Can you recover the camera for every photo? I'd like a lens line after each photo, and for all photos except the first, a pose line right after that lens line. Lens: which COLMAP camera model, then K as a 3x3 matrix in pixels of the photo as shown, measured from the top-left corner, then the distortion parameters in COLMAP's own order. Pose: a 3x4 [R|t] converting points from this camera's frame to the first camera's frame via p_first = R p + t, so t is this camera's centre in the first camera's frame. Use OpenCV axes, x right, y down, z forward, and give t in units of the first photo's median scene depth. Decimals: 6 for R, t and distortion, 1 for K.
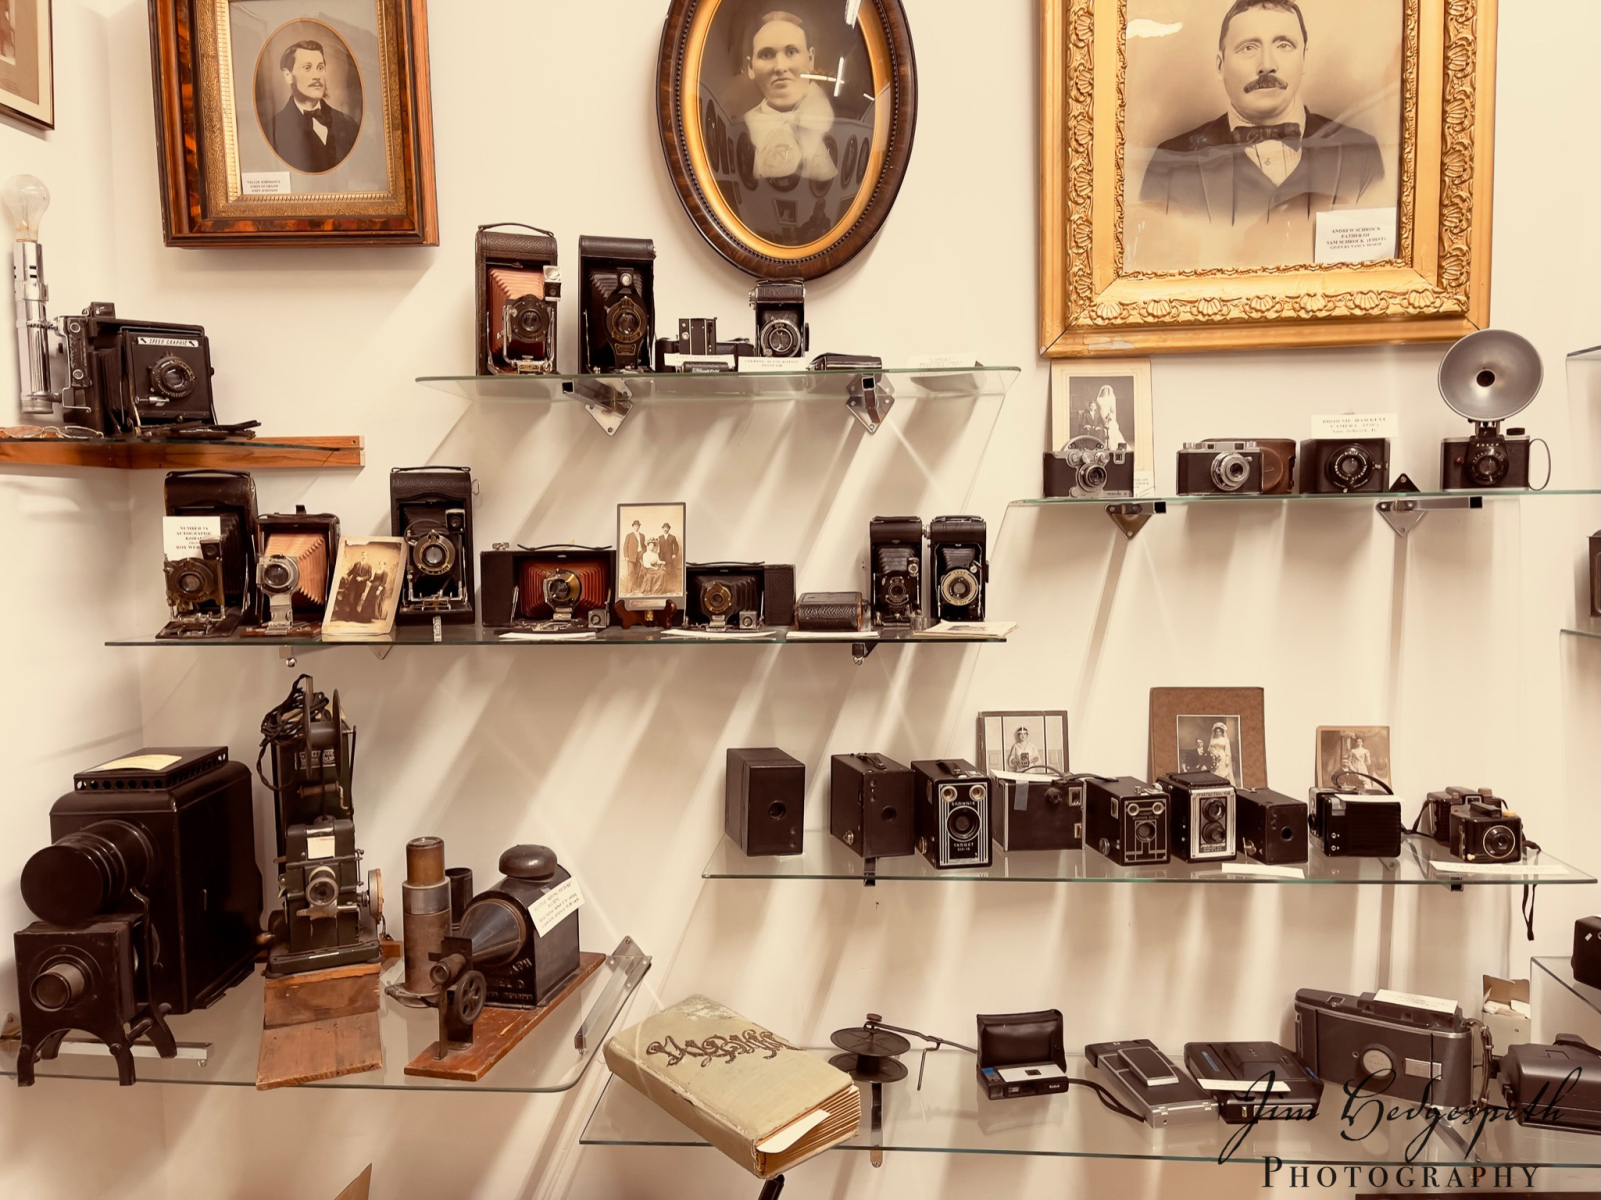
lens RADIAL K [[1245.0, 0, 801.0], [0, 1245.0, 597.6], [0, 0, 1]] dist [0.067290, -0.093898]
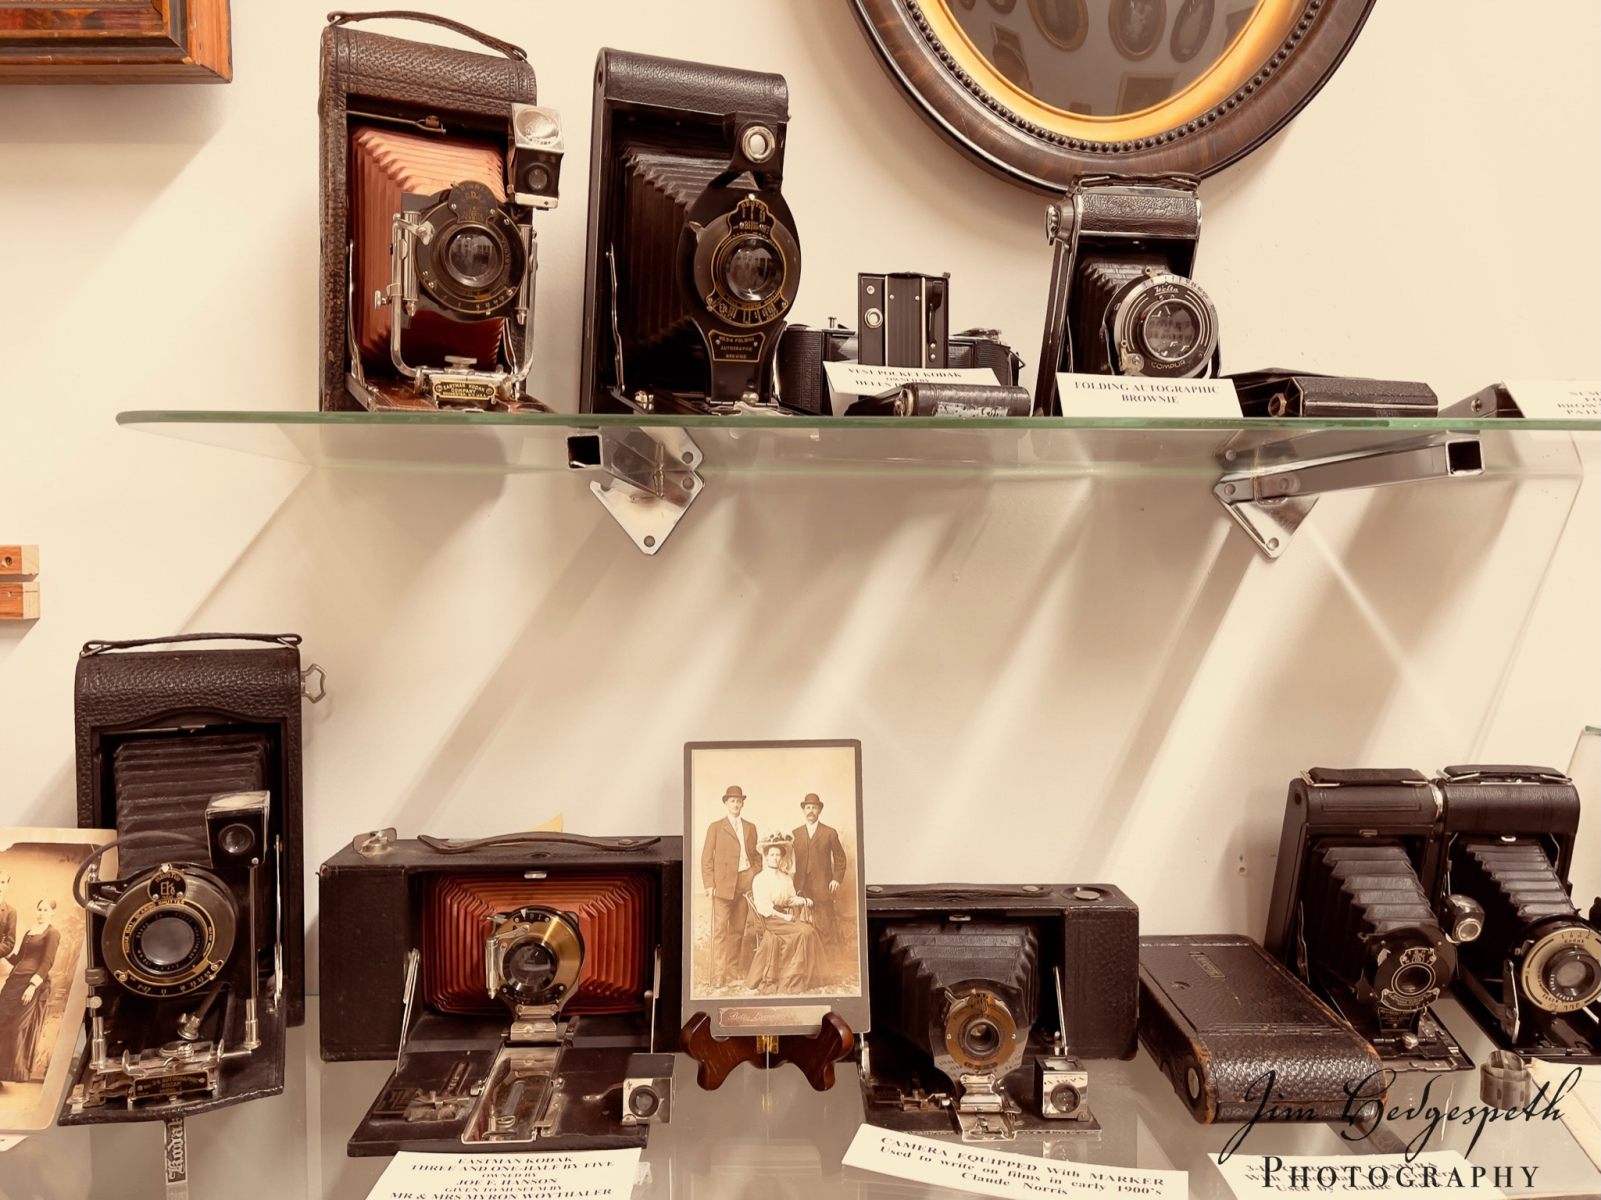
lens RADIAL K [[1245.0, 0, 798.1], [0, 1245.0, 593.3], [0, 0, 1]] dist [0.067290, -0.093898]
pose [[0.996282, 0.009678, 0.085612, -0.146771], [-0.007614, 0.999673, -0.024402, -0.113333], [-0.085820, 0.023659, 0.996030, 0.612641]]
